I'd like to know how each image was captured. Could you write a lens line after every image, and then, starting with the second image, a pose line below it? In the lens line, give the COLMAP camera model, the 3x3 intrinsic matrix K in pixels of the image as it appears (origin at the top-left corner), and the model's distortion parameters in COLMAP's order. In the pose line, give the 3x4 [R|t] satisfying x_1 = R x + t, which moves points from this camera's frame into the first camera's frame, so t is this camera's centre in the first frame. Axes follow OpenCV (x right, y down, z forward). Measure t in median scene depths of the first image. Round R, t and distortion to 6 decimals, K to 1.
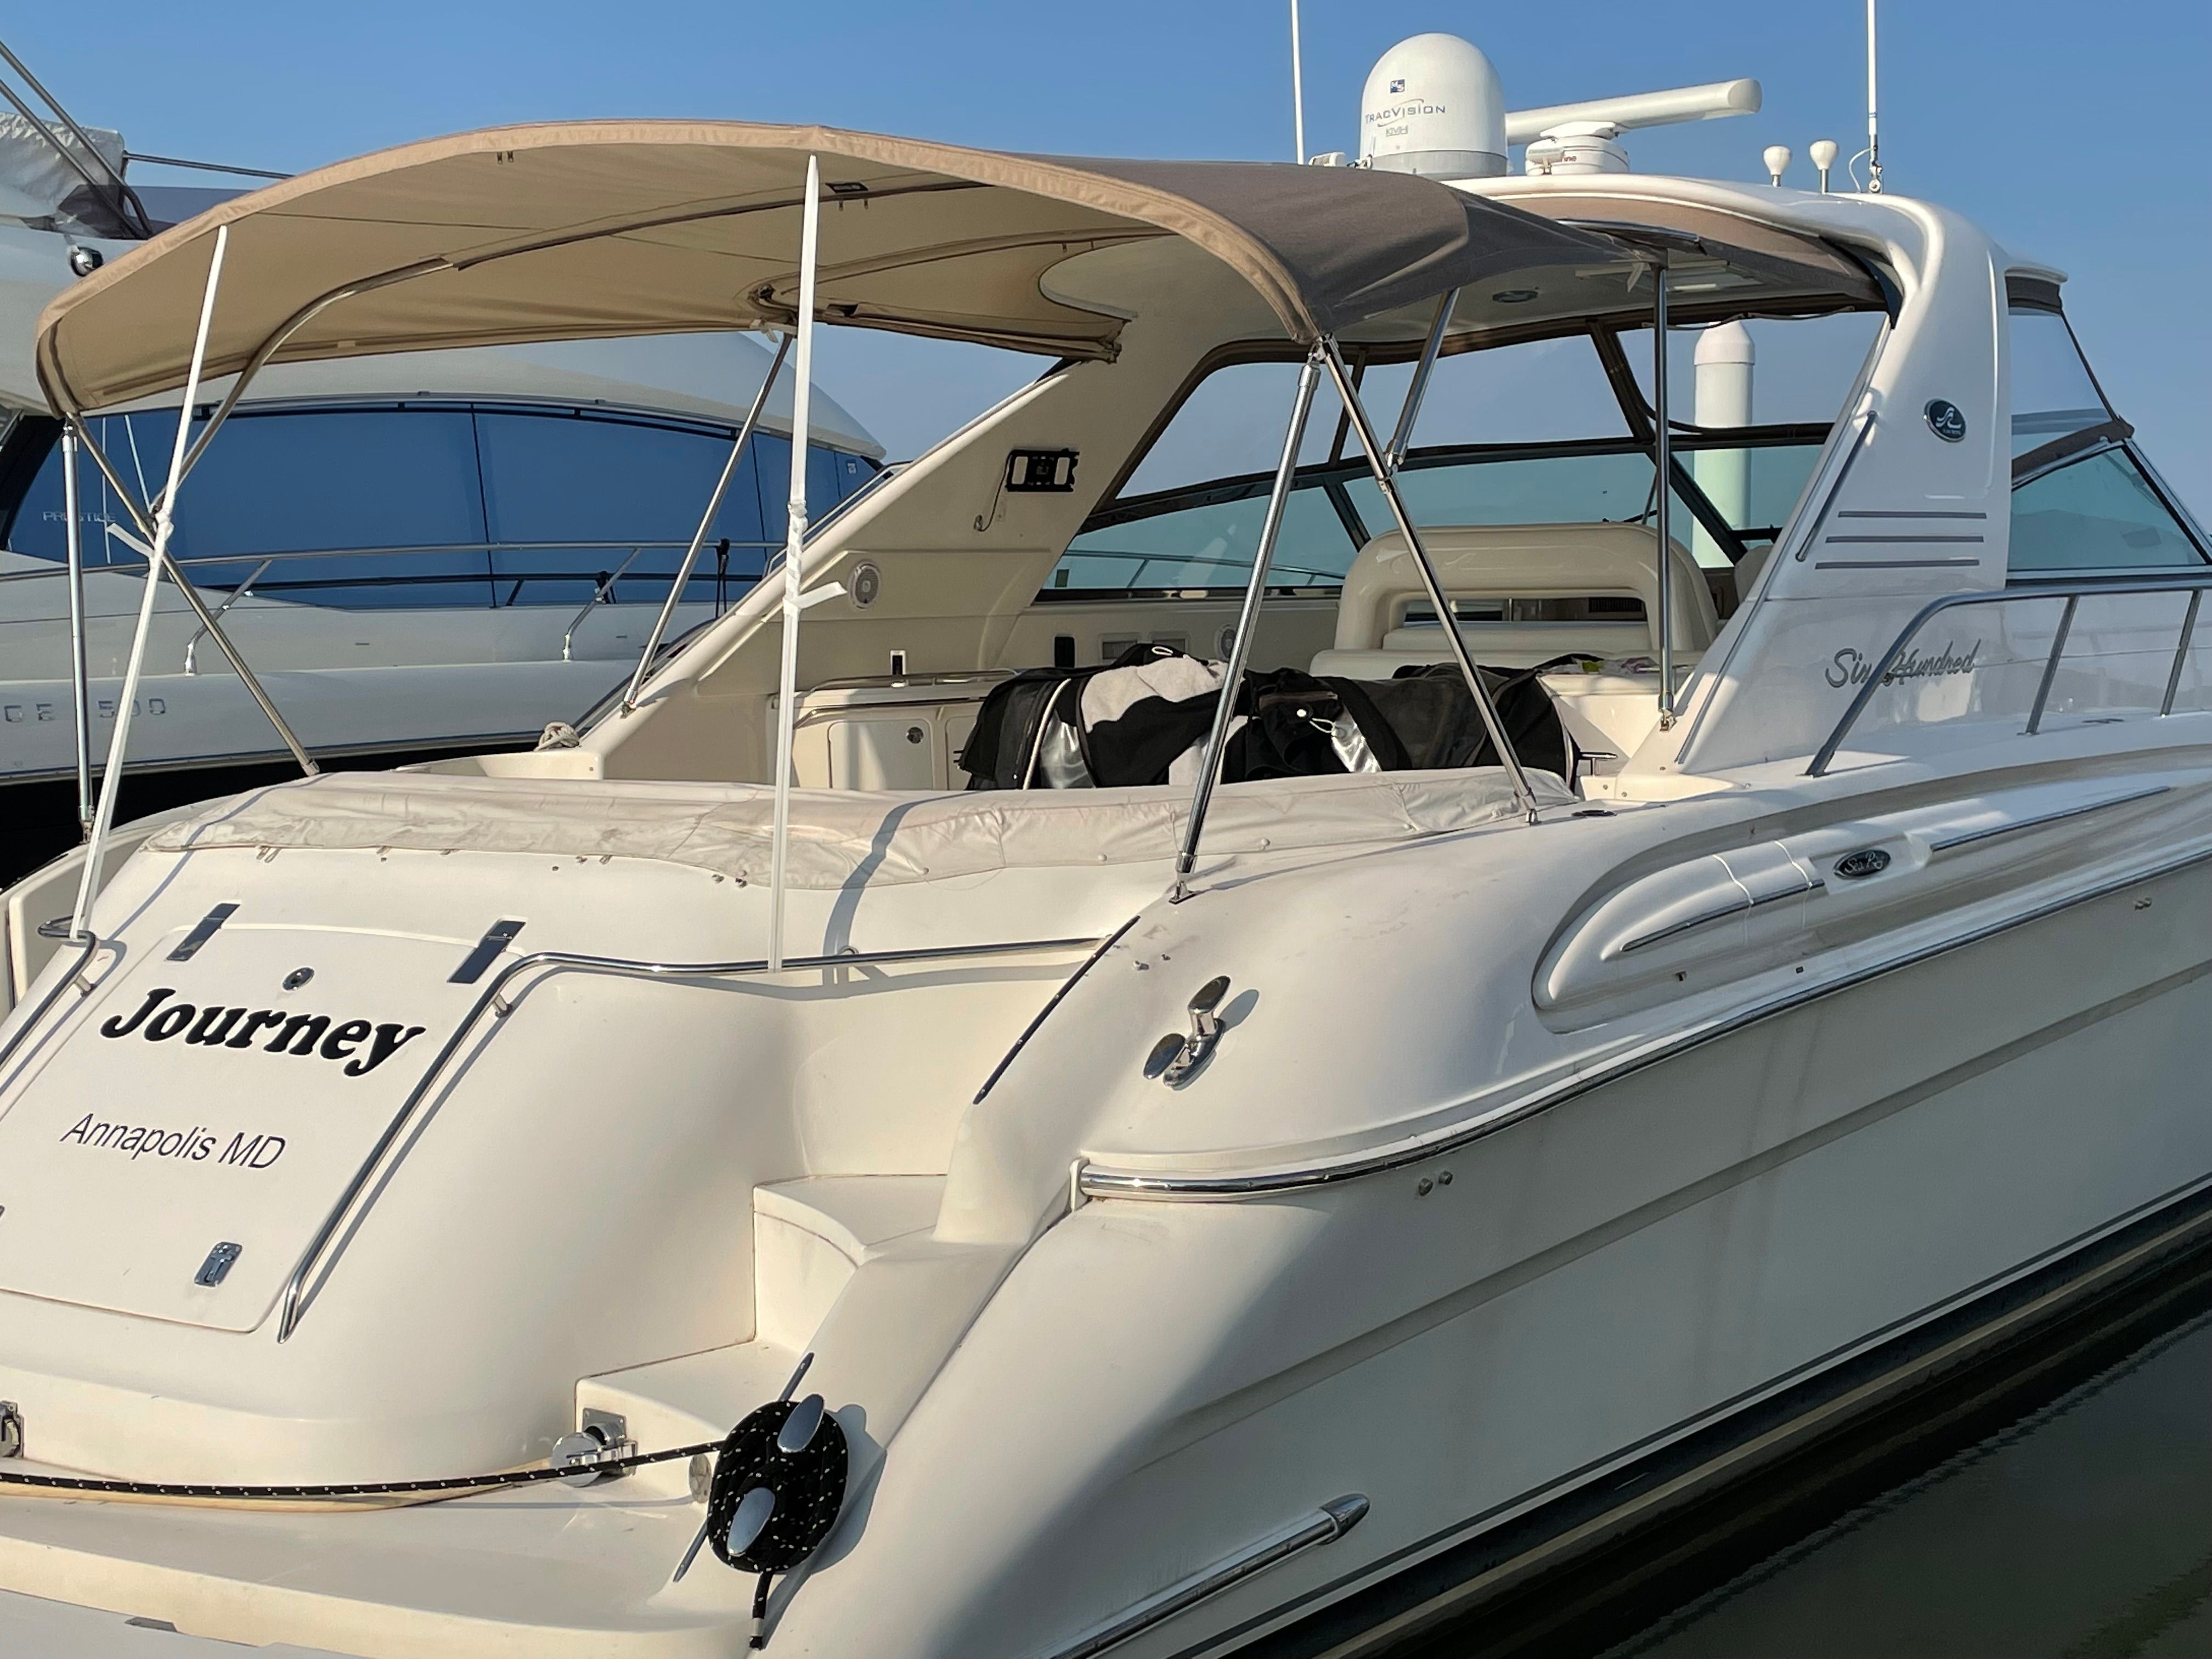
lens RADIAL K [[3099.4, 0, 1106.0], [0, 3099.4, 829.5], [0, 0, 1]] dist [0.086493, 0.043667]
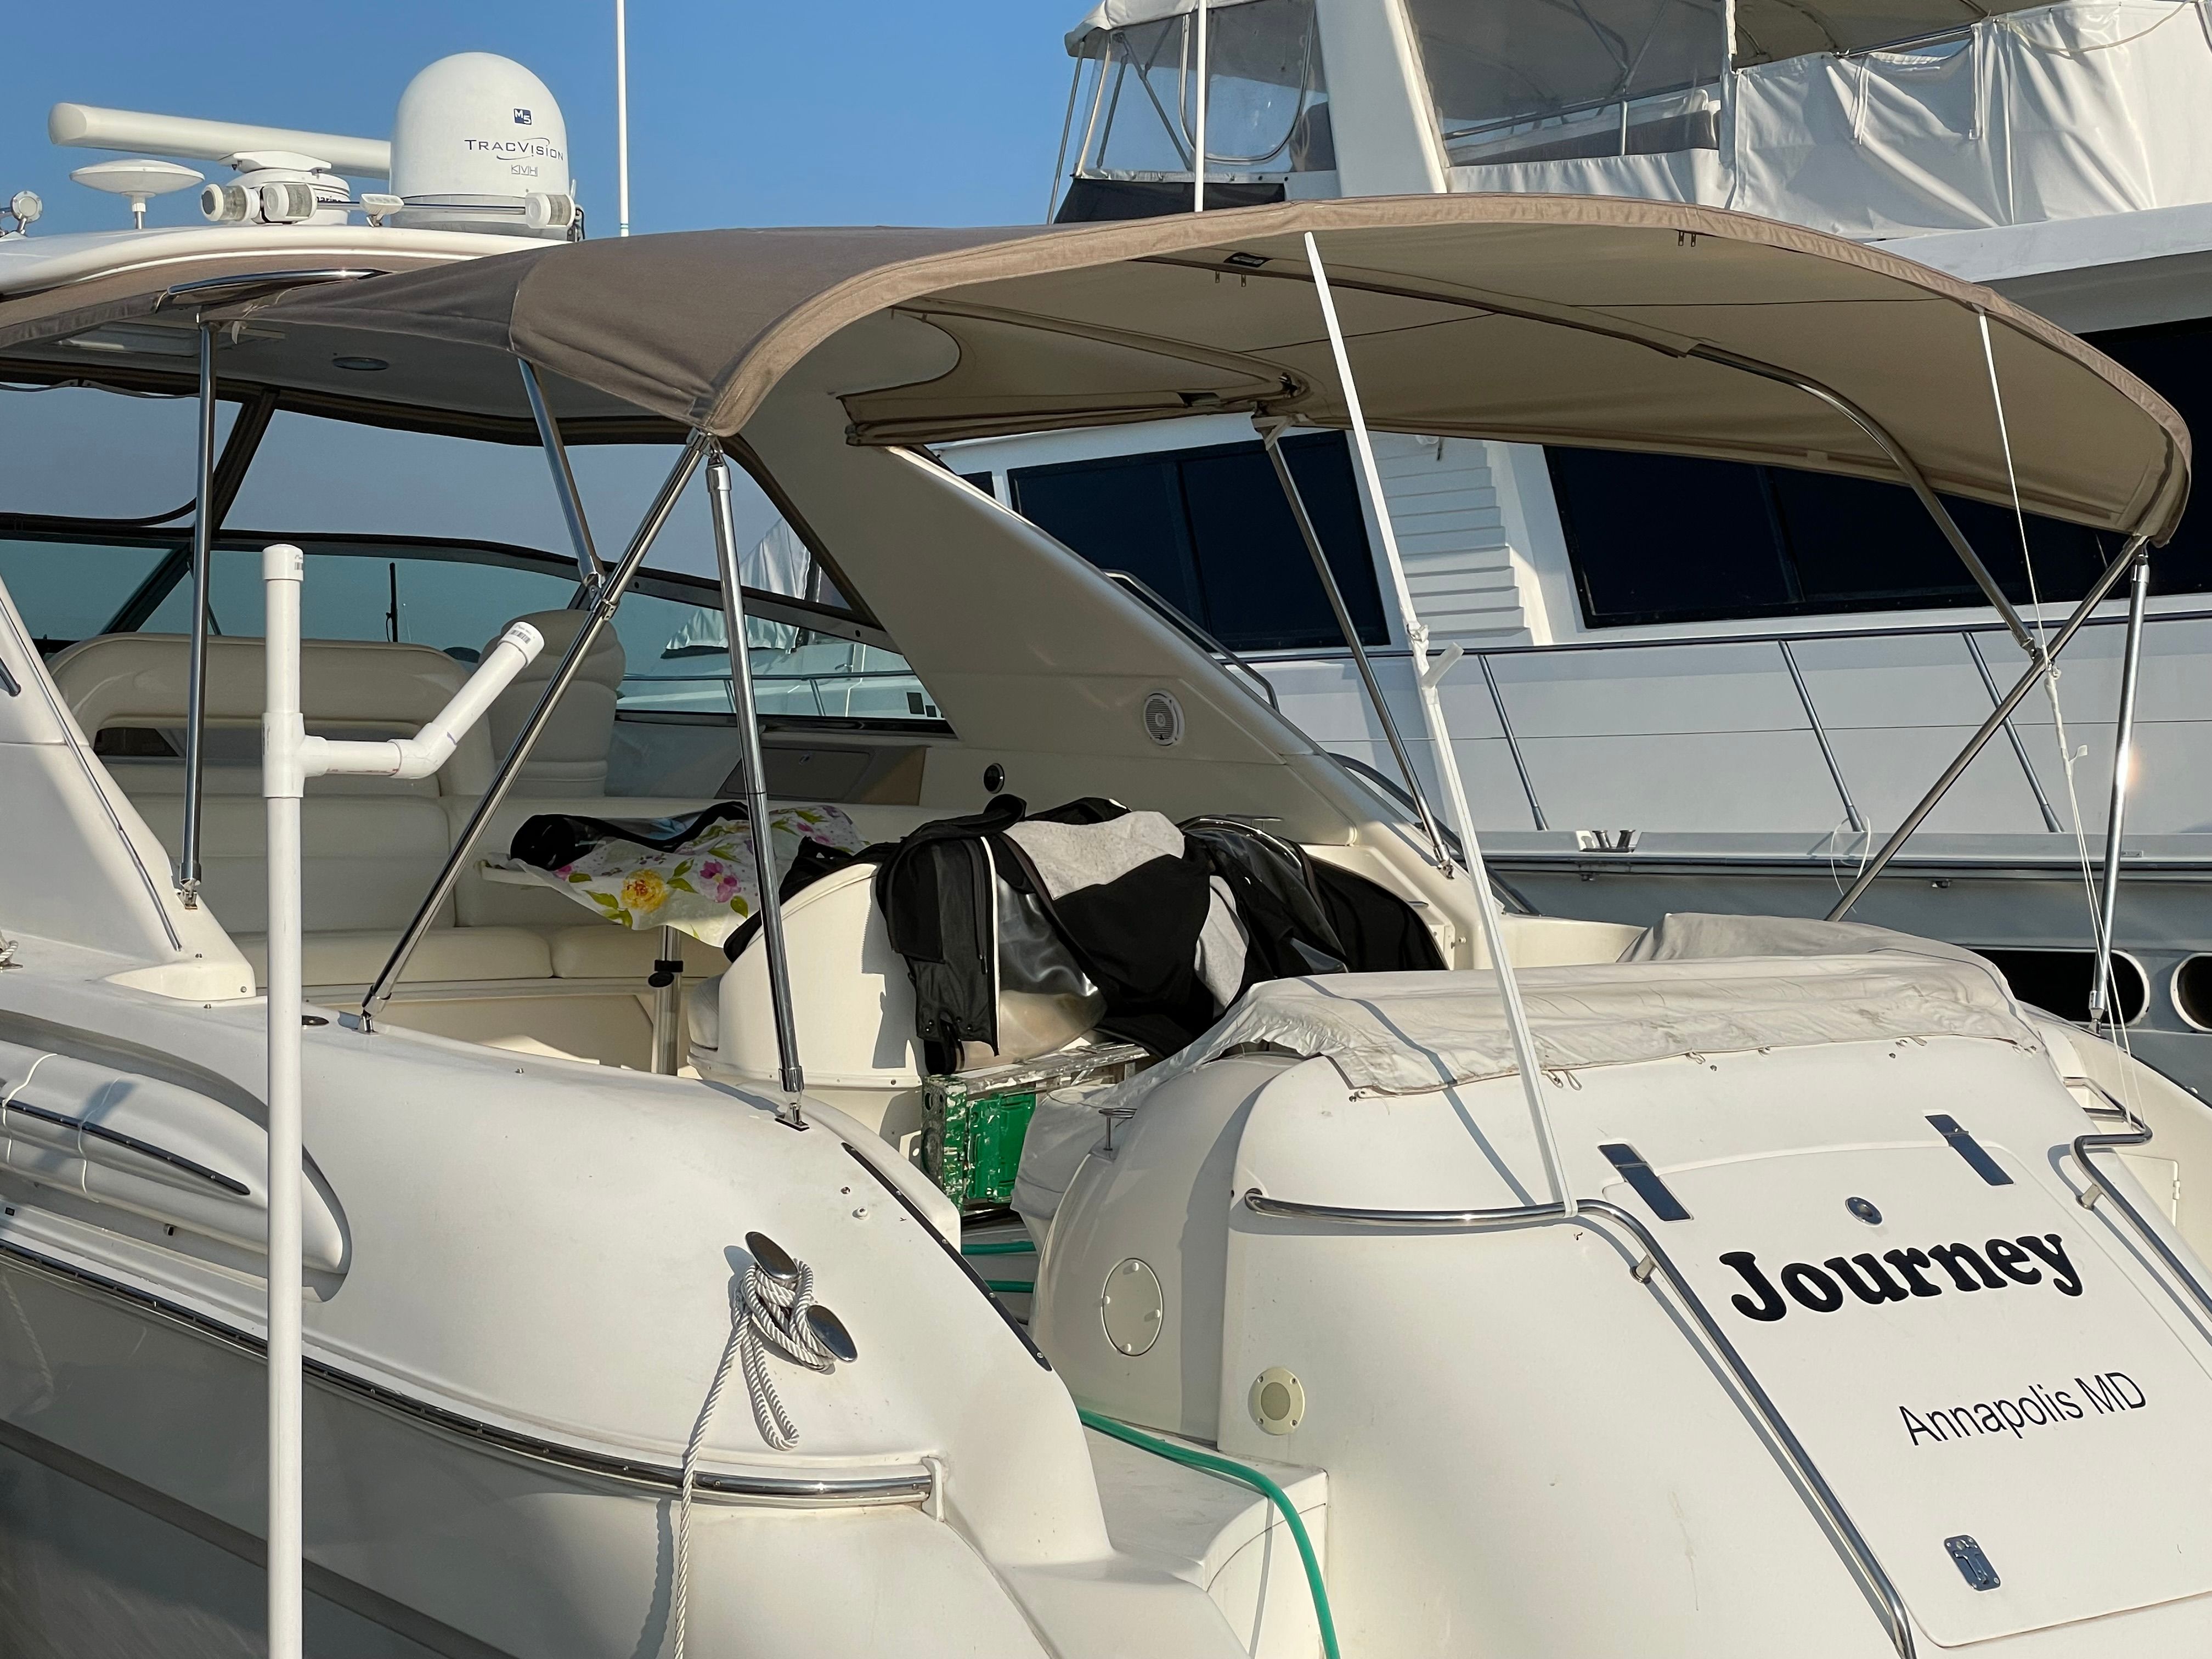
lens RADIAL K [[3862.6, 0, 1005.2], [0, 3862.6, 707.6], [0, 0, 1]] dist [0.001016, 0.022772]
pose [[0.259432, 0.019596, 0.965563, -1.302167], [0.050771, 0.998135, -0.033899, -0.061953], [-0.964426, 0.057817, 0.257953, 0.942160]]
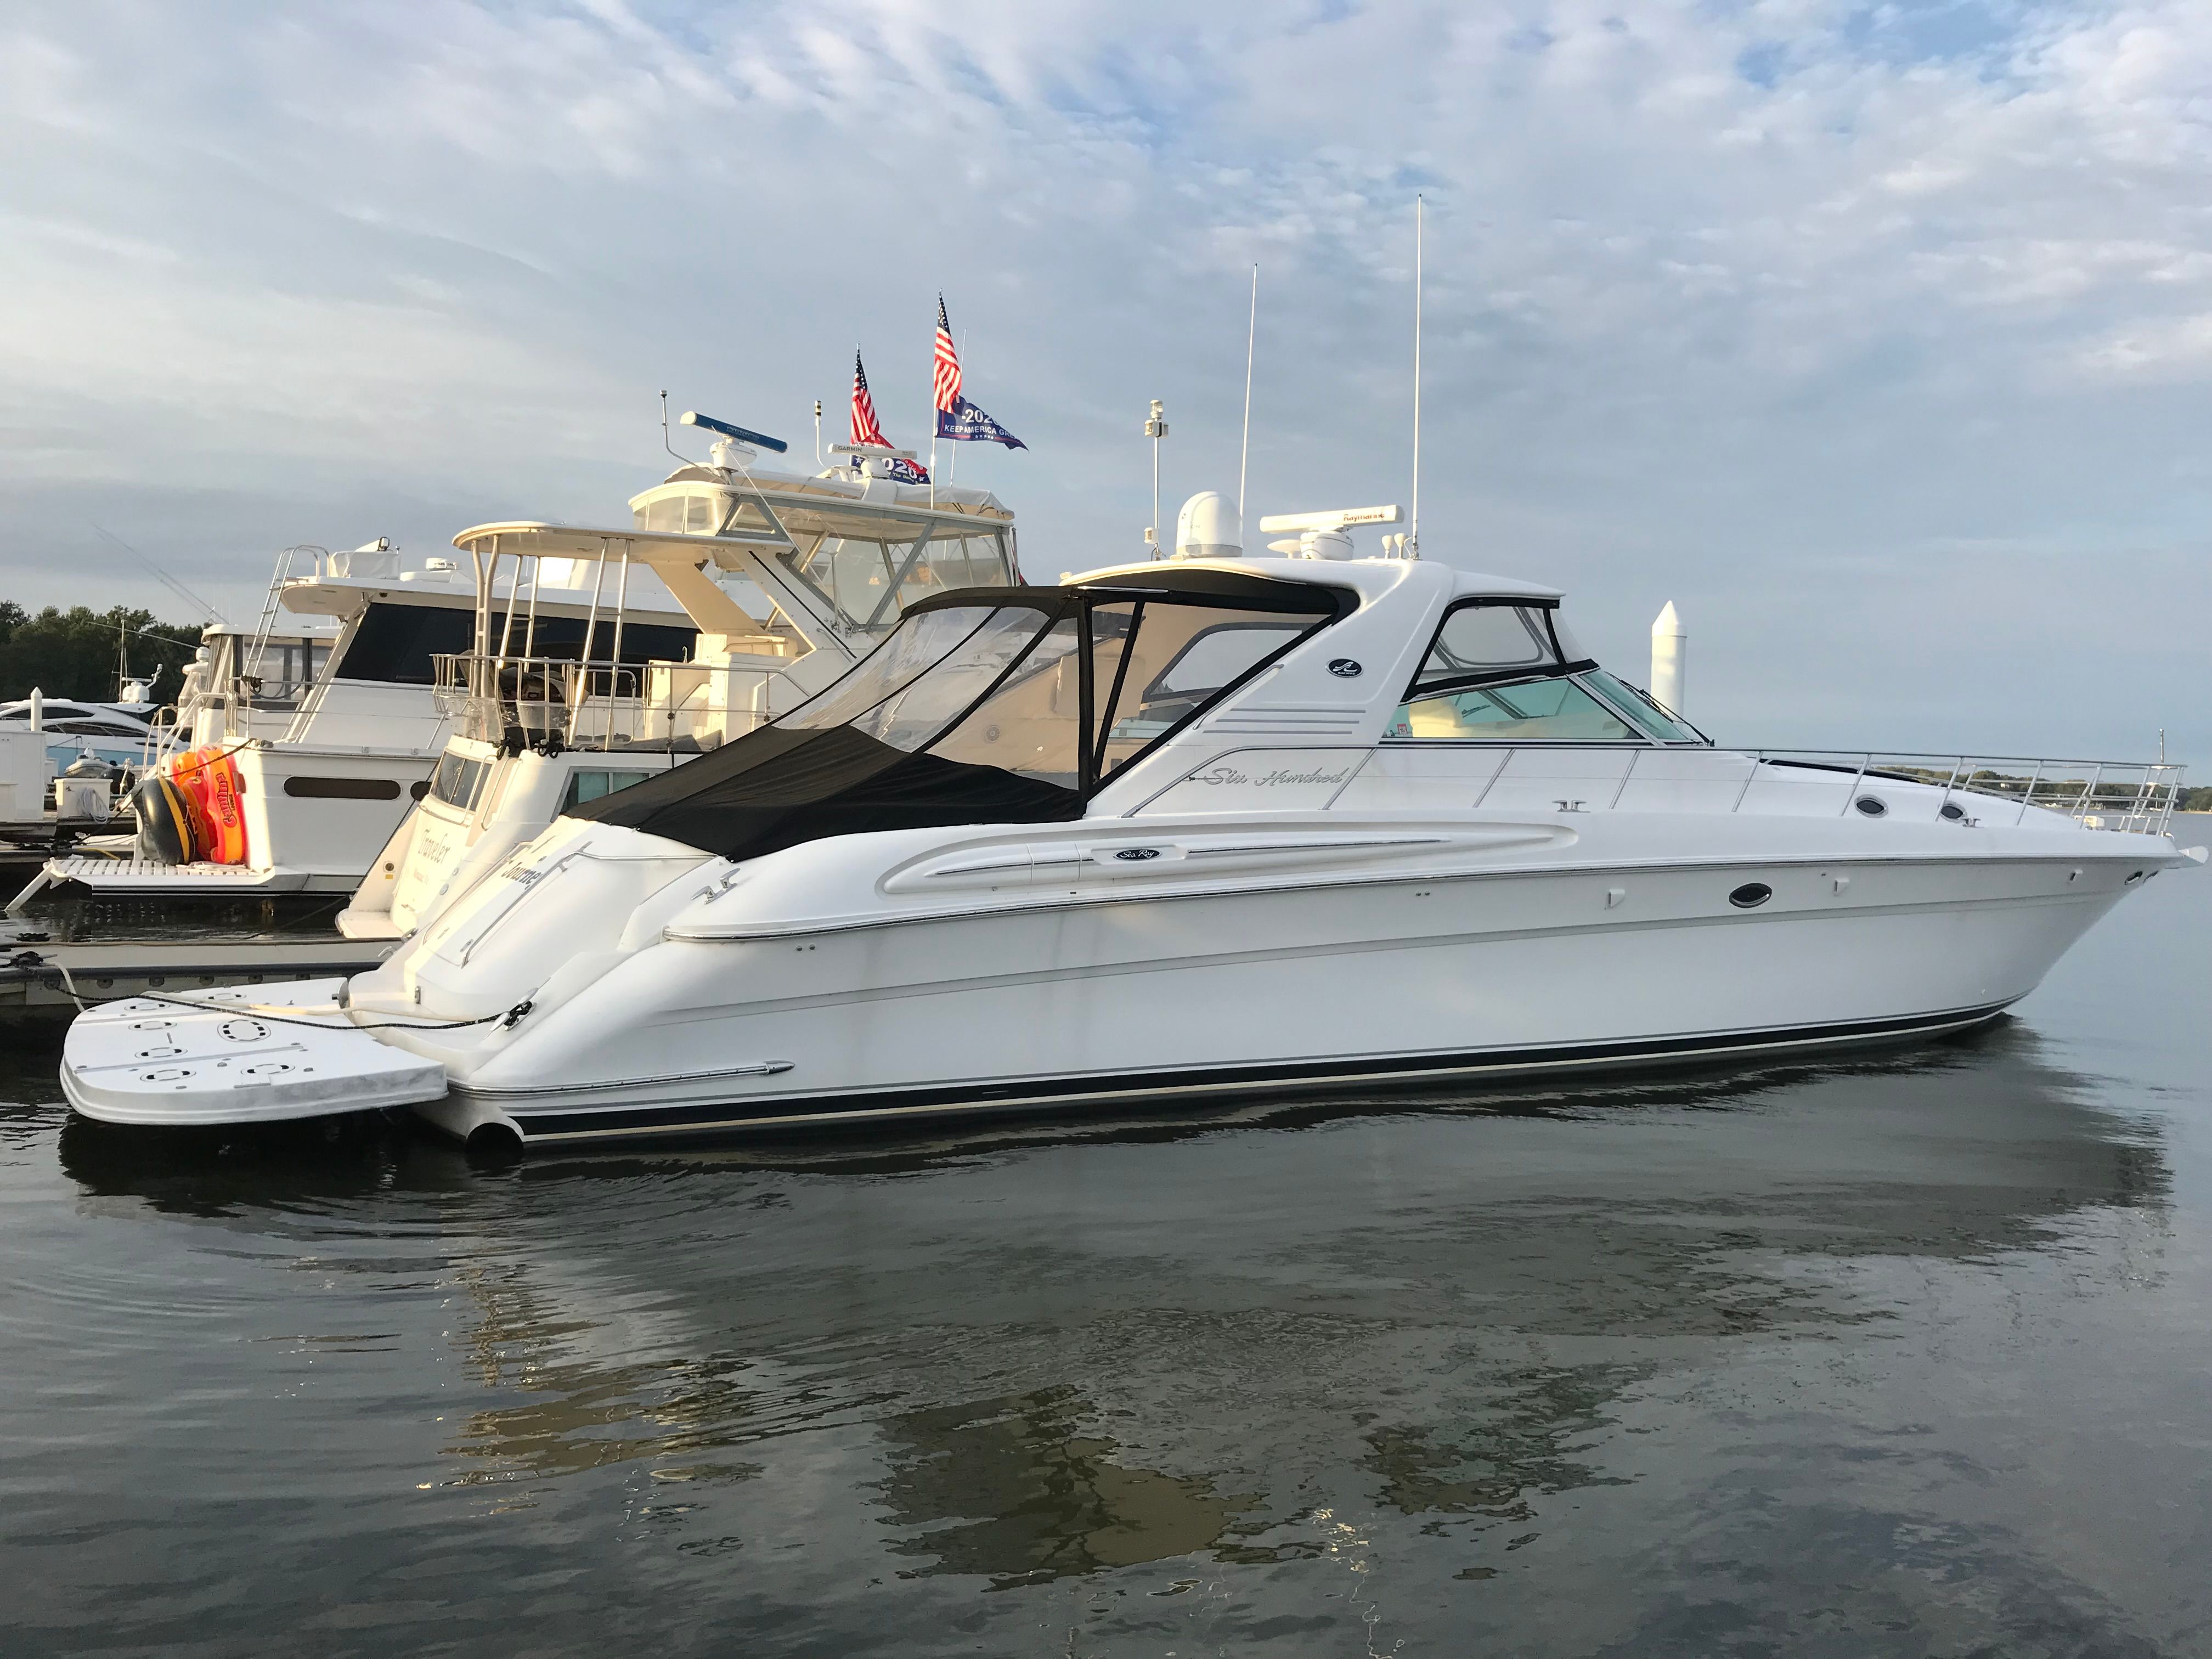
lens RADIAL K [[1851.7, 0, 1106.0], [0, 1851.7, 829.5], [0, 0, 1]] dist [0.011155, 0.008254]
pose [[0.905573, 0.043715, -0.421932, 0.941089], [-0.055382, 0.998346, -0.015430, 0.017198], [0.420559, 0.037341, 0.906496, -0.347002]]
